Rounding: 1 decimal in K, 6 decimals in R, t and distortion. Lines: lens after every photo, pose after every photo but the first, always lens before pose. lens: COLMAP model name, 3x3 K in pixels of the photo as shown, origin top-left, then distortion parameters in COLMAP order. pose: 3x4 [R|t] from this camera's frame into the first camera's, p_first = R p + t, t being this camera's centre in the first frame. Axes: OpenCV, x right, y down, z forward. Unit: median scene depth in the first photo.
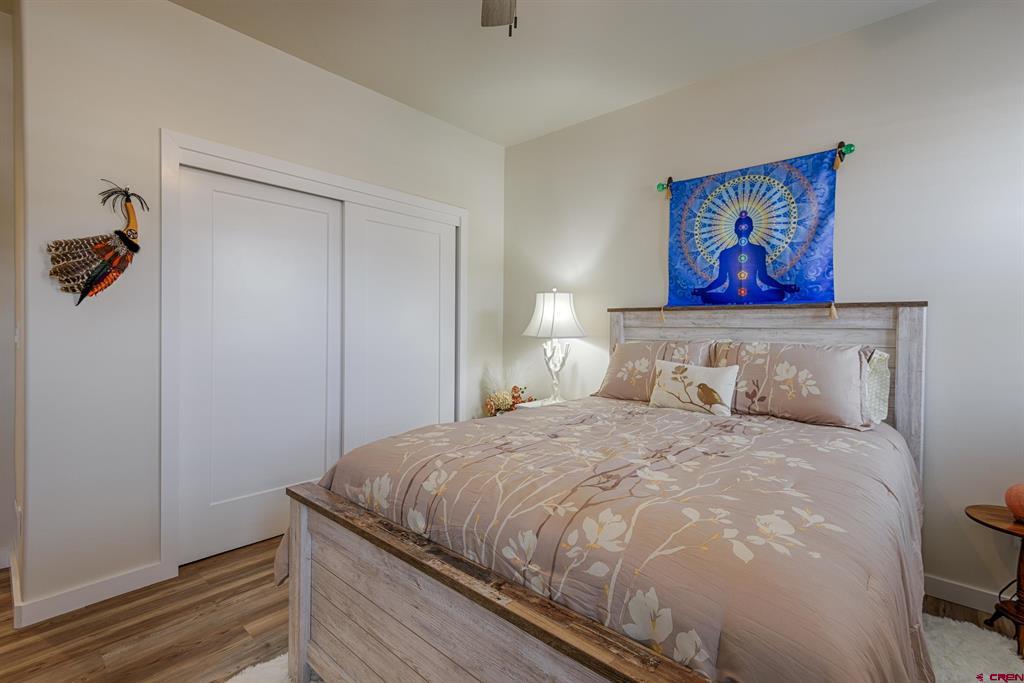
lens RADIAL K [[463.3, 0, 516.7], [0, 463.3, 330.3], [0, 0, 1]] dist [0.034863, -0.015985]
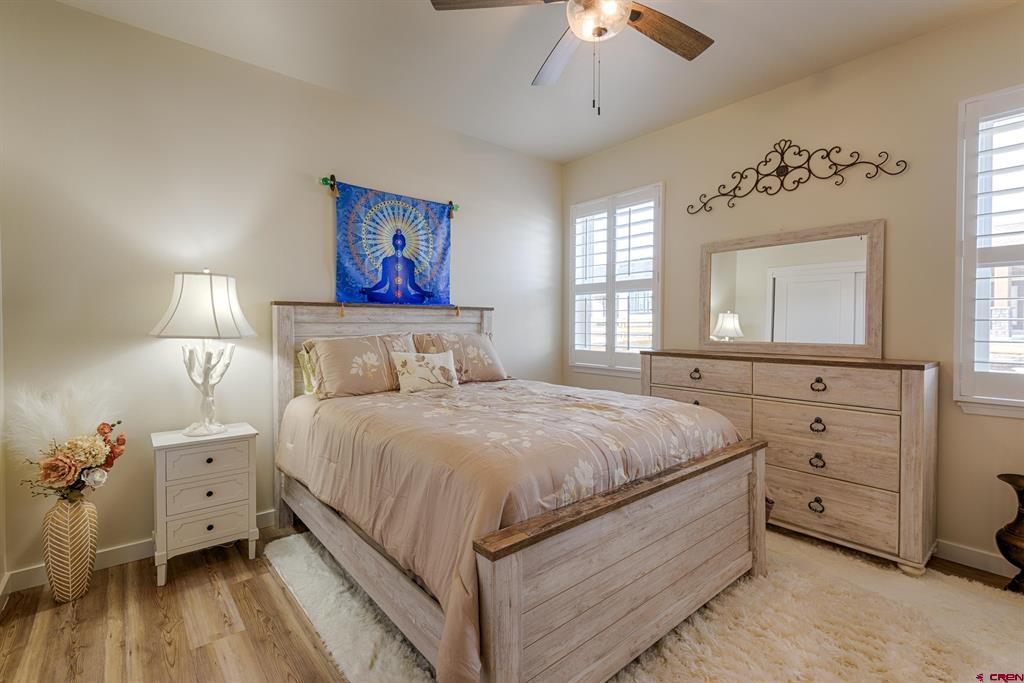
lens RADIAL K [[463.3, 0, 516.7], [0, 463.3, 330.3], [0, 0, 1]] dist [0.034863, -0.015985]
pose [[0.136597, -0.020815, 0.990408, -0.729170], [0.009926, 0.999758, 0.019642, -0.006791], [-0.990577, 0.007148, 0.136771, 0.537152]]
